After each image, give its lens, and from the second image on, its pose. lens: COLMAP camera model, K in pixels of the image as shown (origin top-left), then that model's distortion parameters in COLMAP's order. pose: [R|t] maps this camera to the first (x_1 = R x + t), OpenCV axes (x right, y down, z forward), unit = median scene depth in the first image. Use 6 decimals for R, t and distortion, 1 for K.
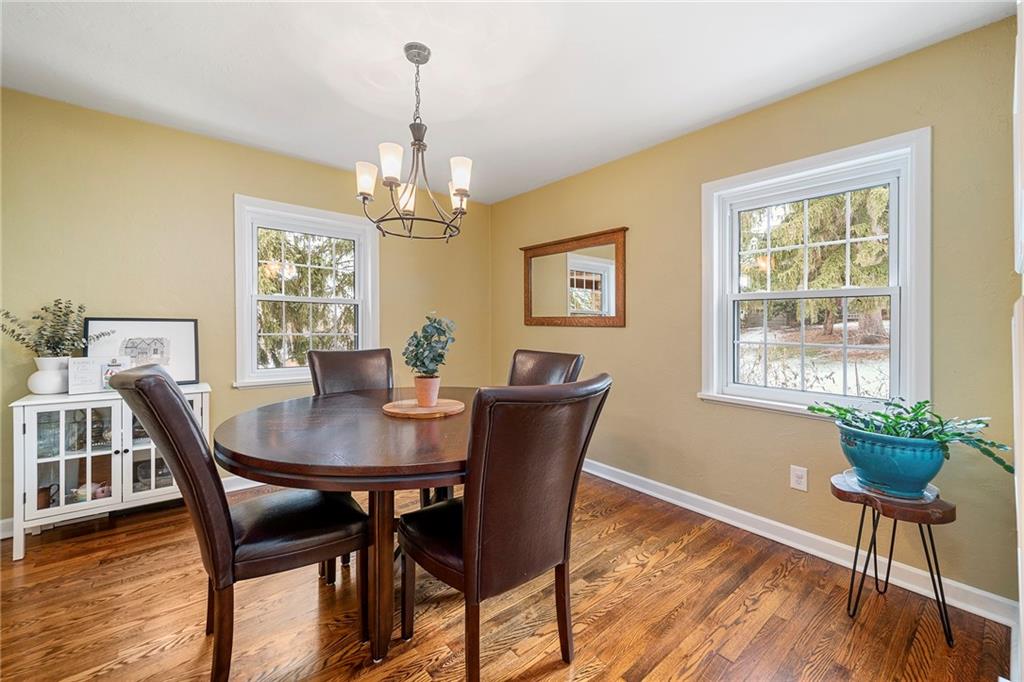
lens RADIAL K [[414.7, 0, 513.1], [0, 414.7, 335.8], [0, 0, 1]] dist [-0.000372, 0.000092]
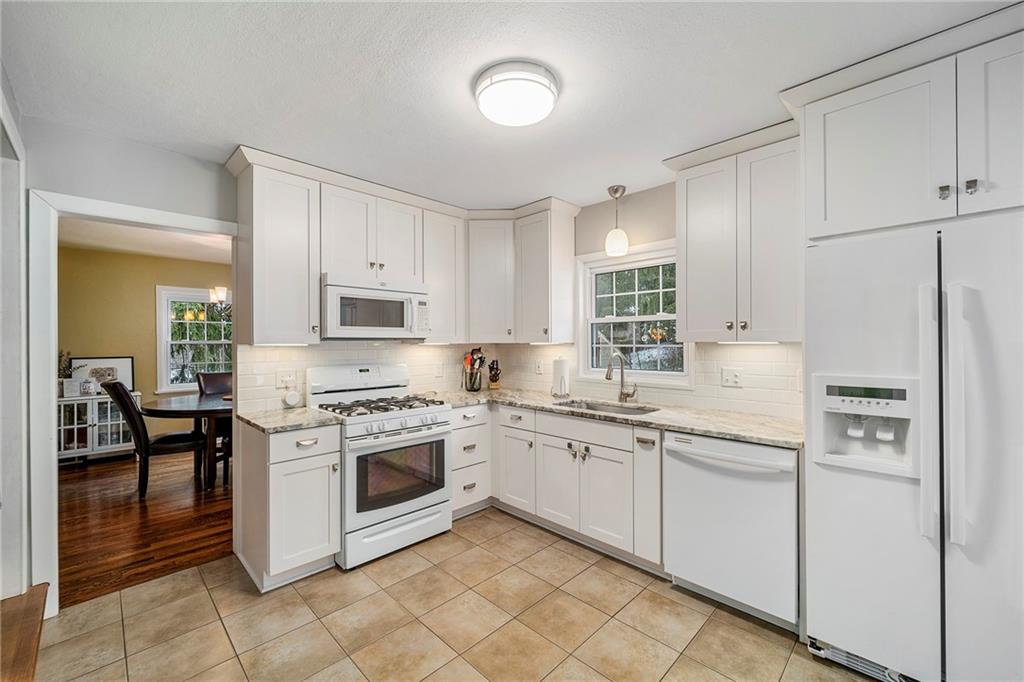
lens RADIAL K [[414.7, 0, 511.4], [0, 414.7, 341.8], [0, 0, 1]] dist [-0.000372, 0.000092]
pose [[0.995599, -0.019675, 0.091626, 0.885270], [0.021902, 0.999487, -0.023357, -0.031915], [-0.091120, 0.025261, 0.995519, -1.178729]]
